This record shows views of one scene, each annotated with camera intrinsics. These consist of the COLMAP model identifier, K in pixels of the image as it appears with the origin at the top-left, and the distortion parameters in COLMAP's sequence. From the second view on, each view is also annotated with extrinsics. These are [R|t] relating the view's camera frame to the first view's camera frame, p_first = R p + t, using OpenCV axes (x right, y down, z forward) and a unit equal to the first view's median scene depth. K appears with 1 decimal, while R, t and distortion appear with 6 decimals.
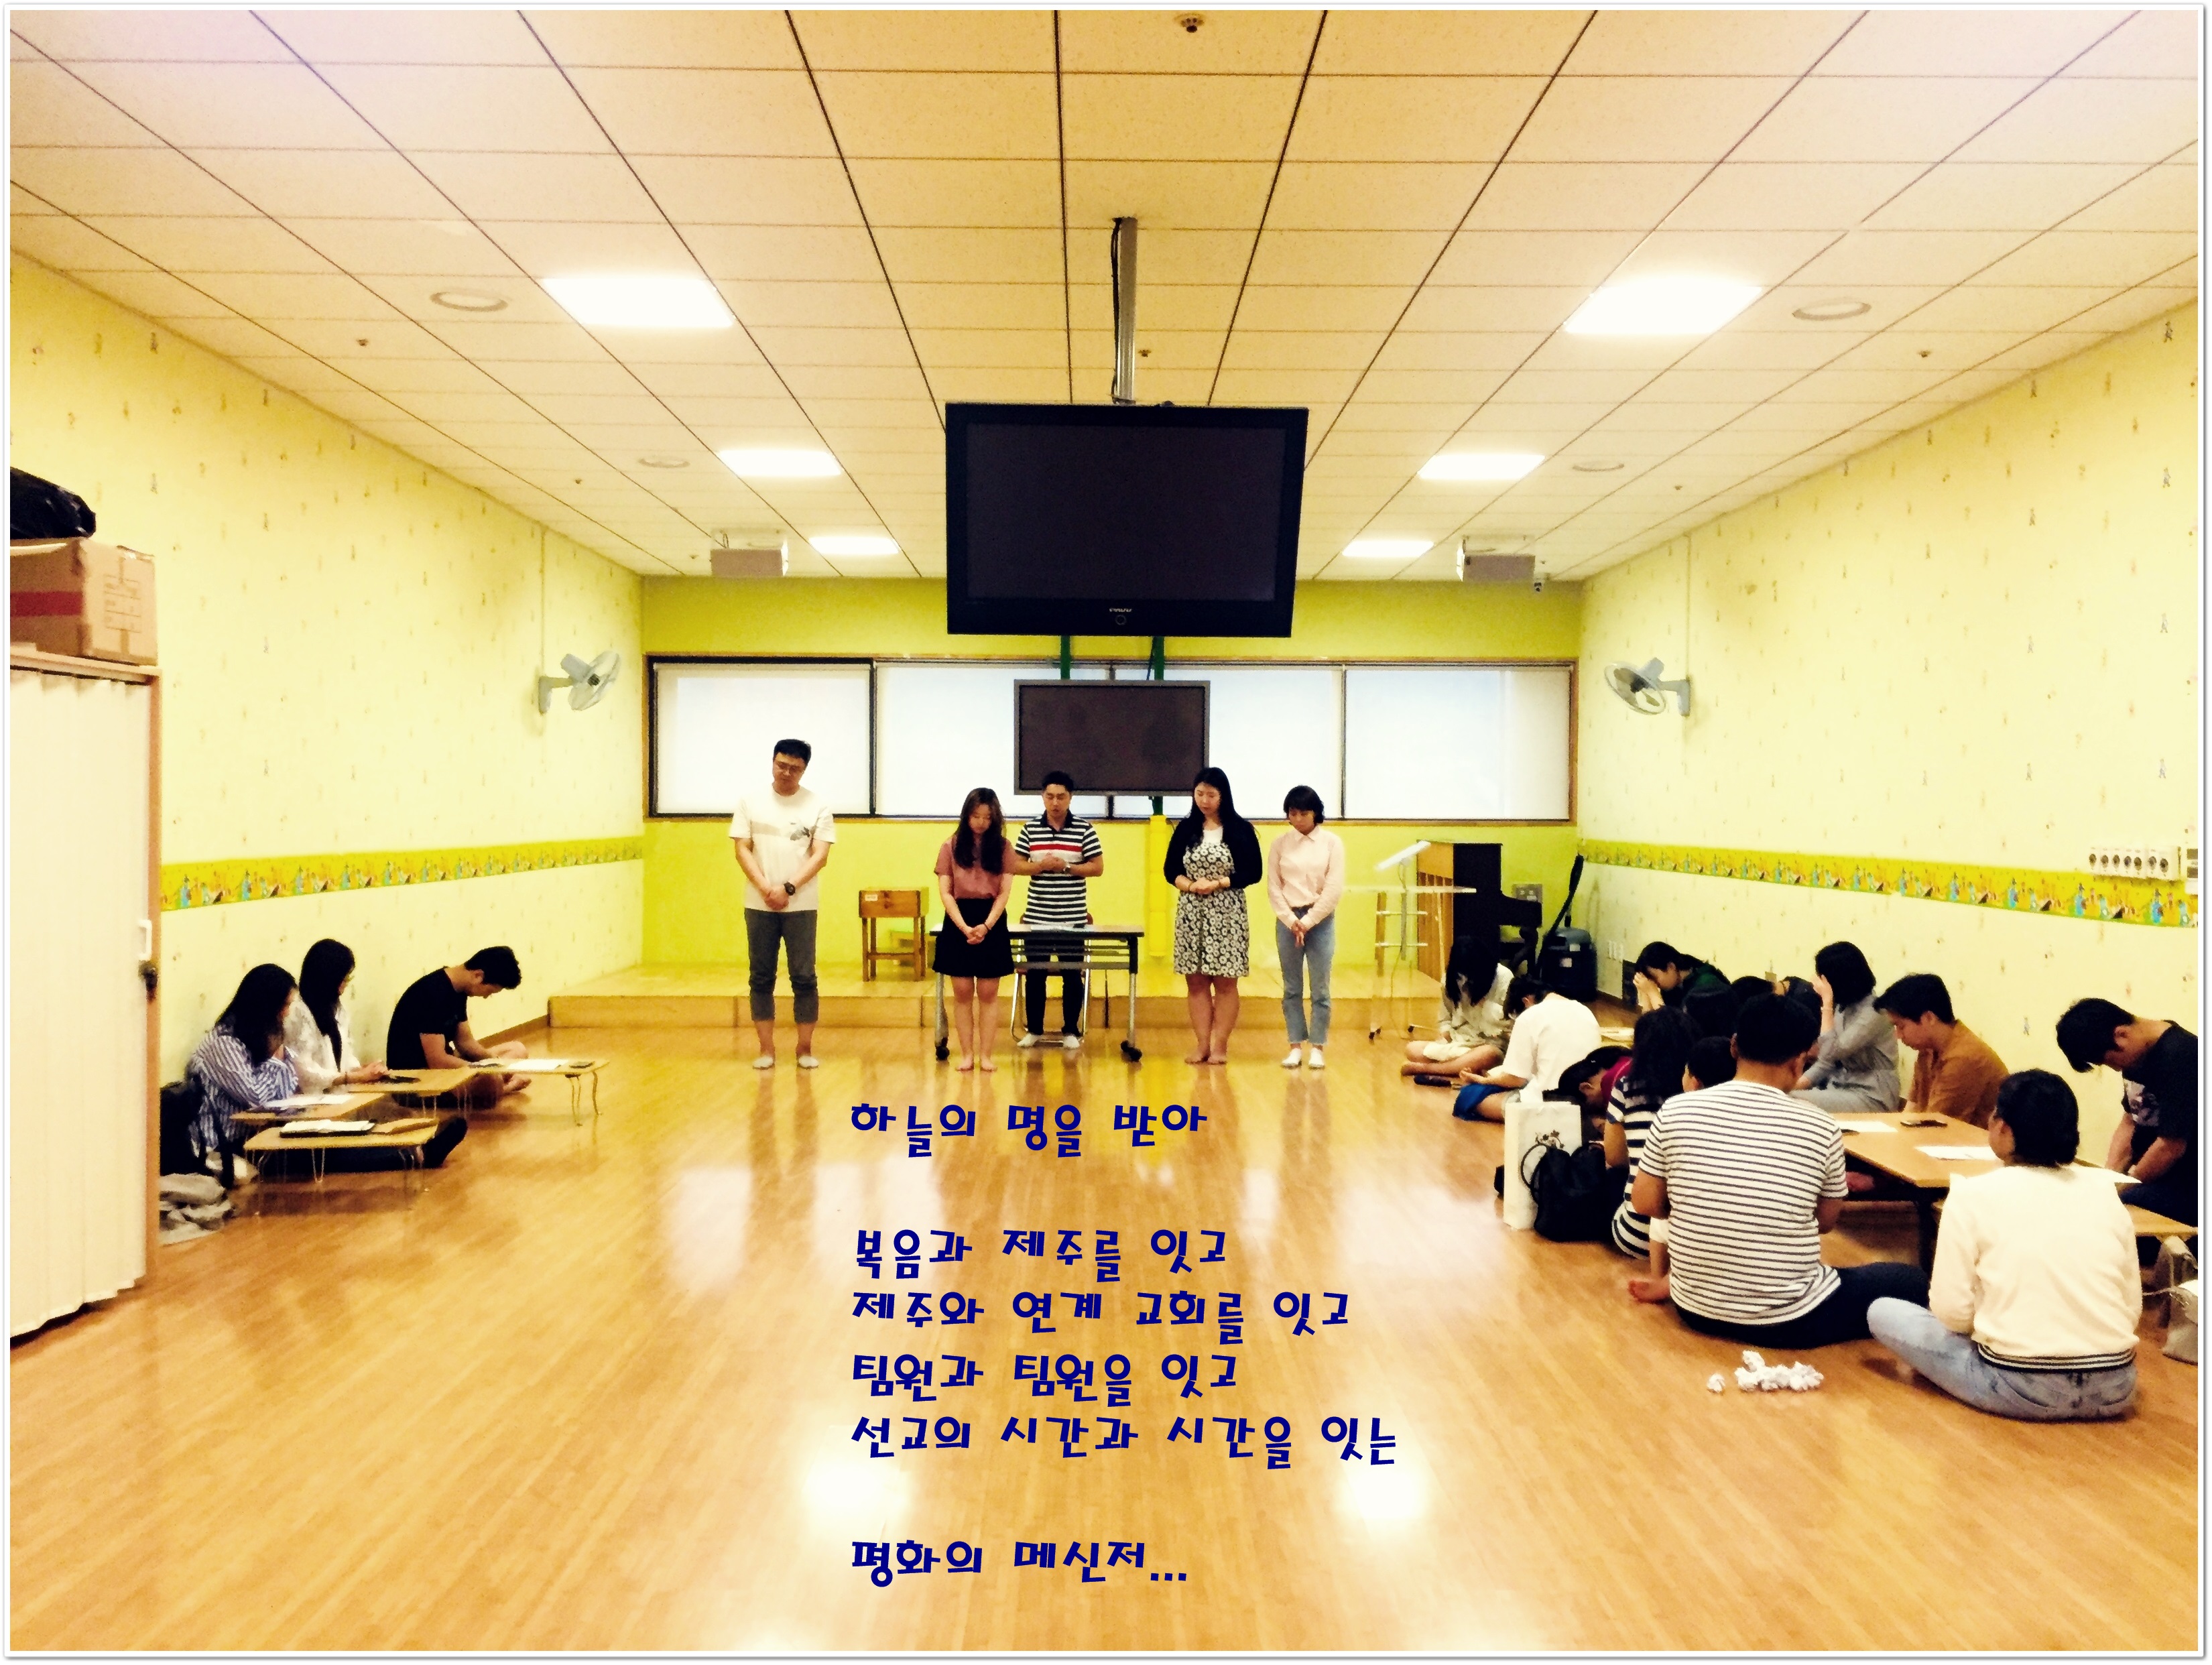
lens RADIAL K [[1872.5, 0, 1106.0], [0, 1872.5, 832.5], [0, 0, 1]] dist [0.051929, -0.103717]
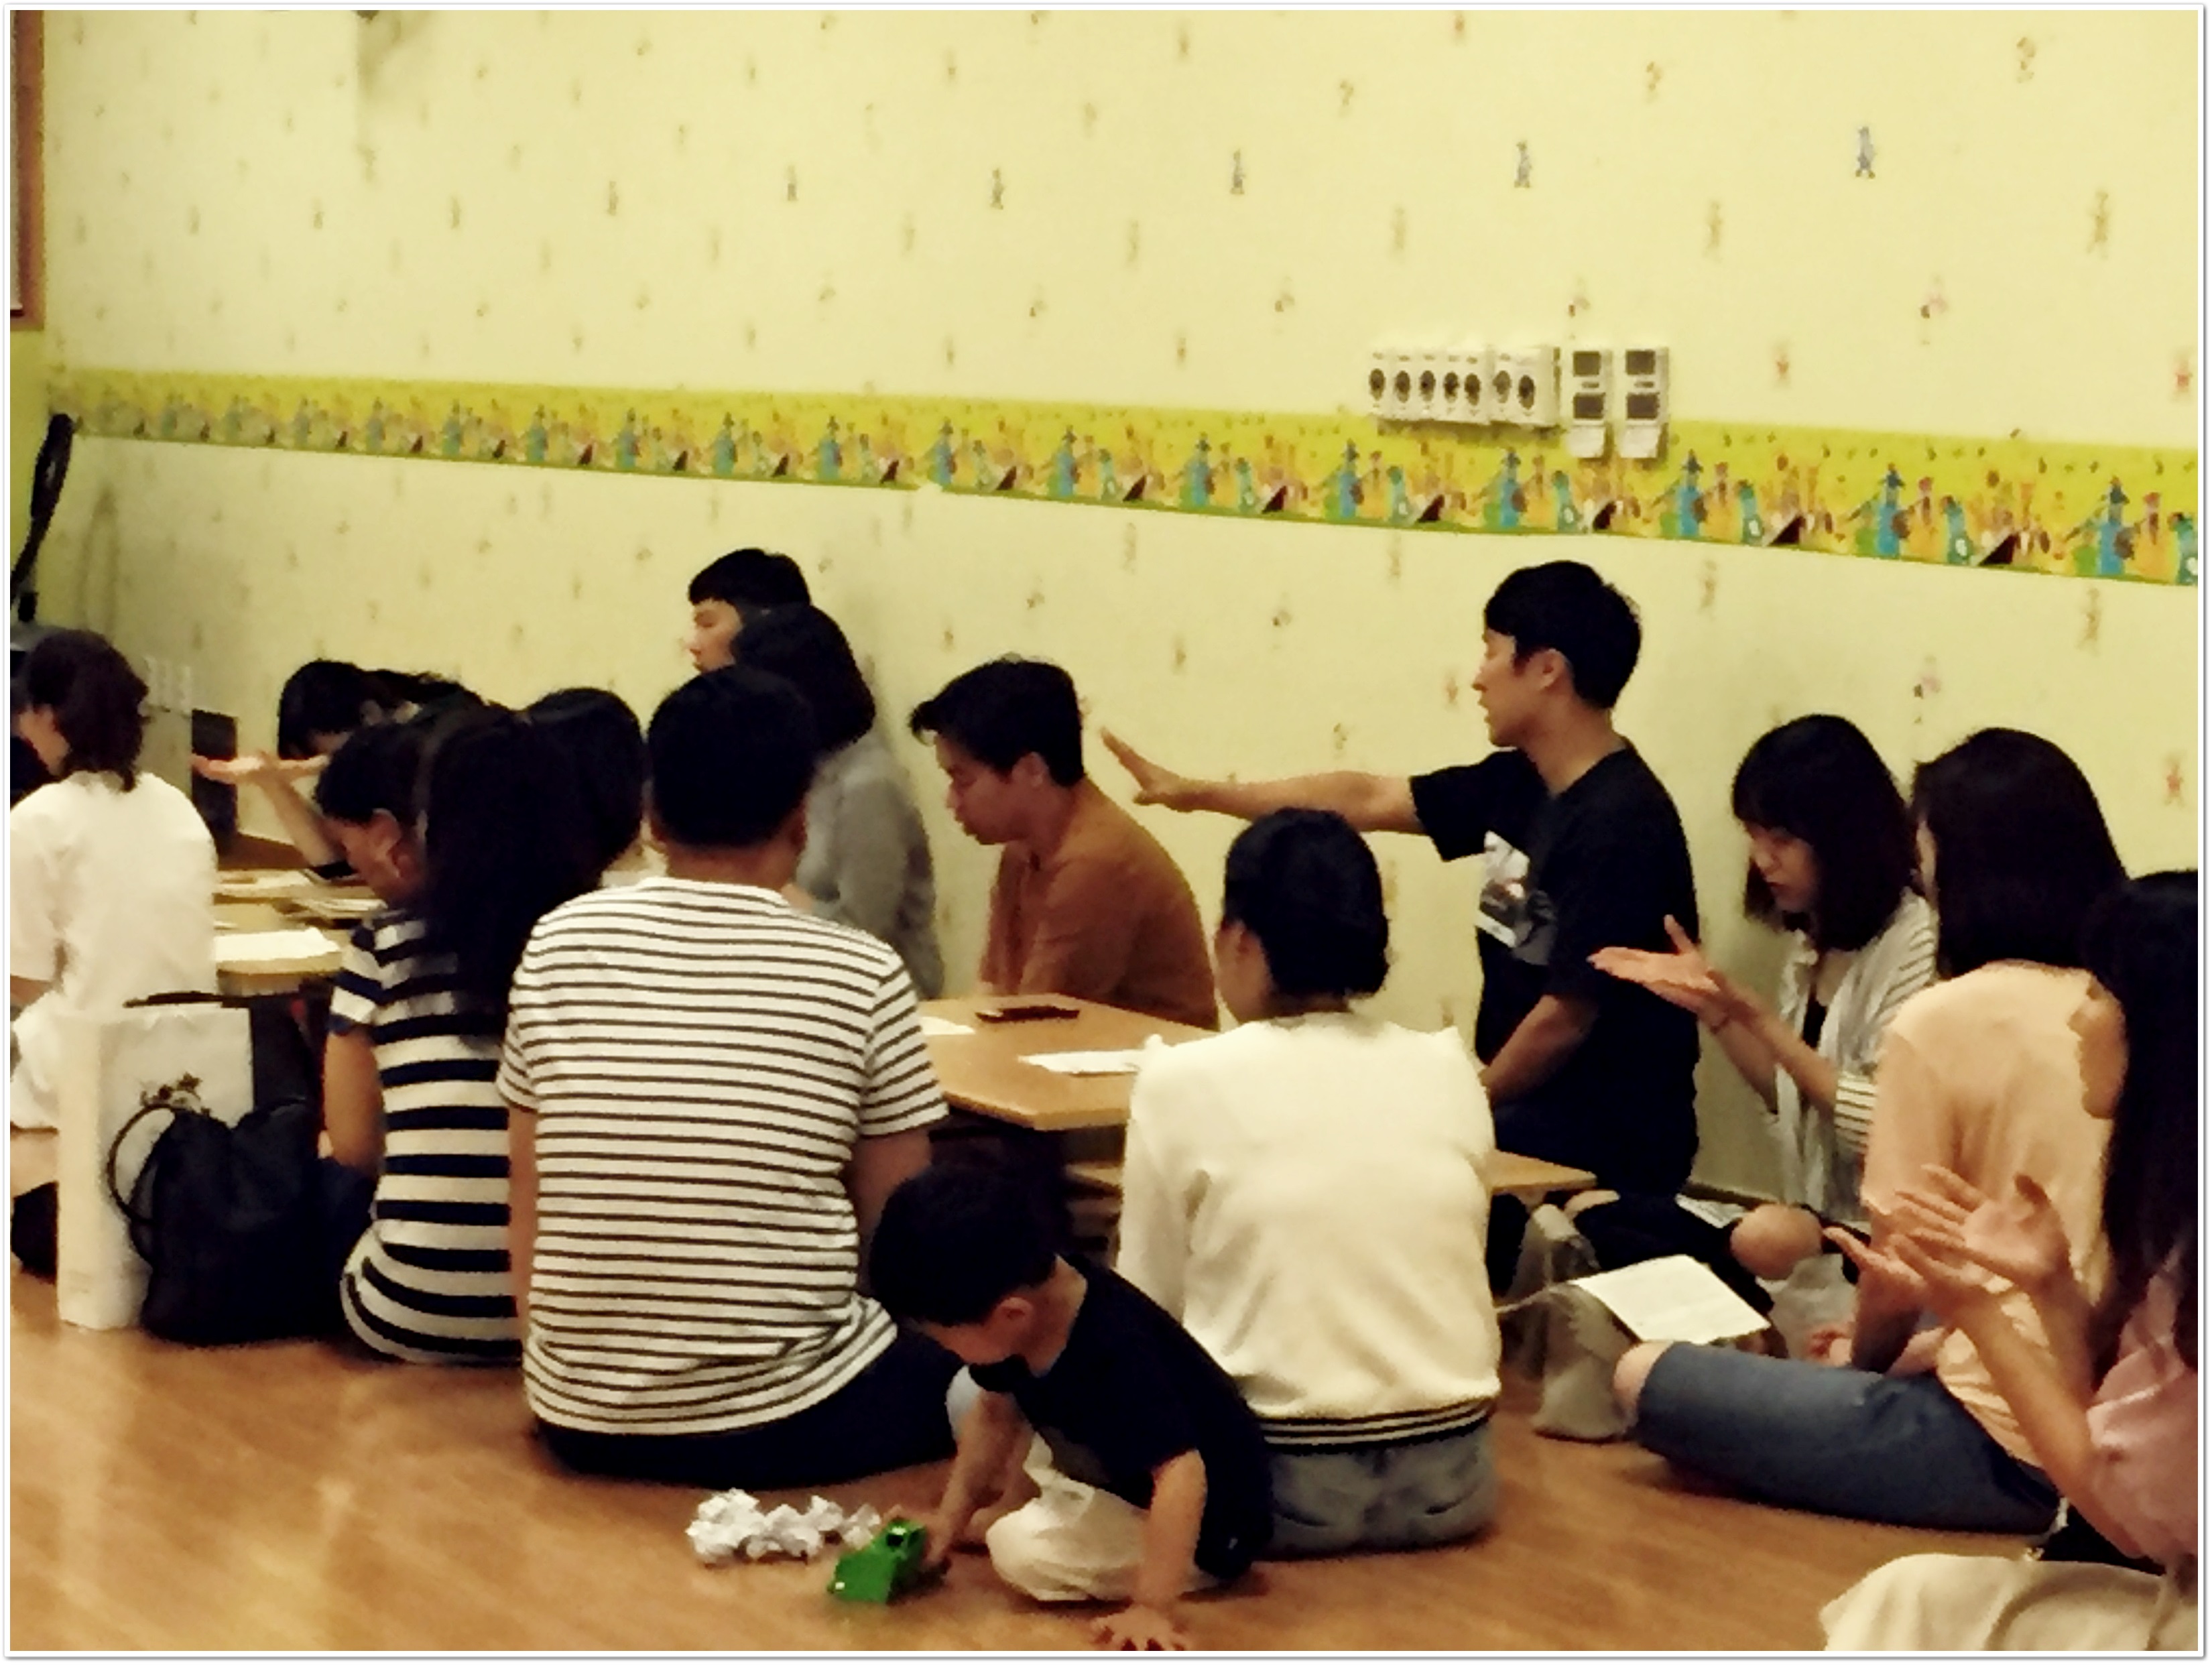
lens RADIAL K [[6053.2, 0, 1106.0], [0, 6053.2, 832.5], [0, 0, 1]] dist [-0.039220, -0.527963]
pose [[0.900723, -0.035934, 0.432906, -0.135296], [0.003782, 0.997184, 0.074903, 0.013351], [-0.434378, -0.065830, 0.898322, -0.221874]]
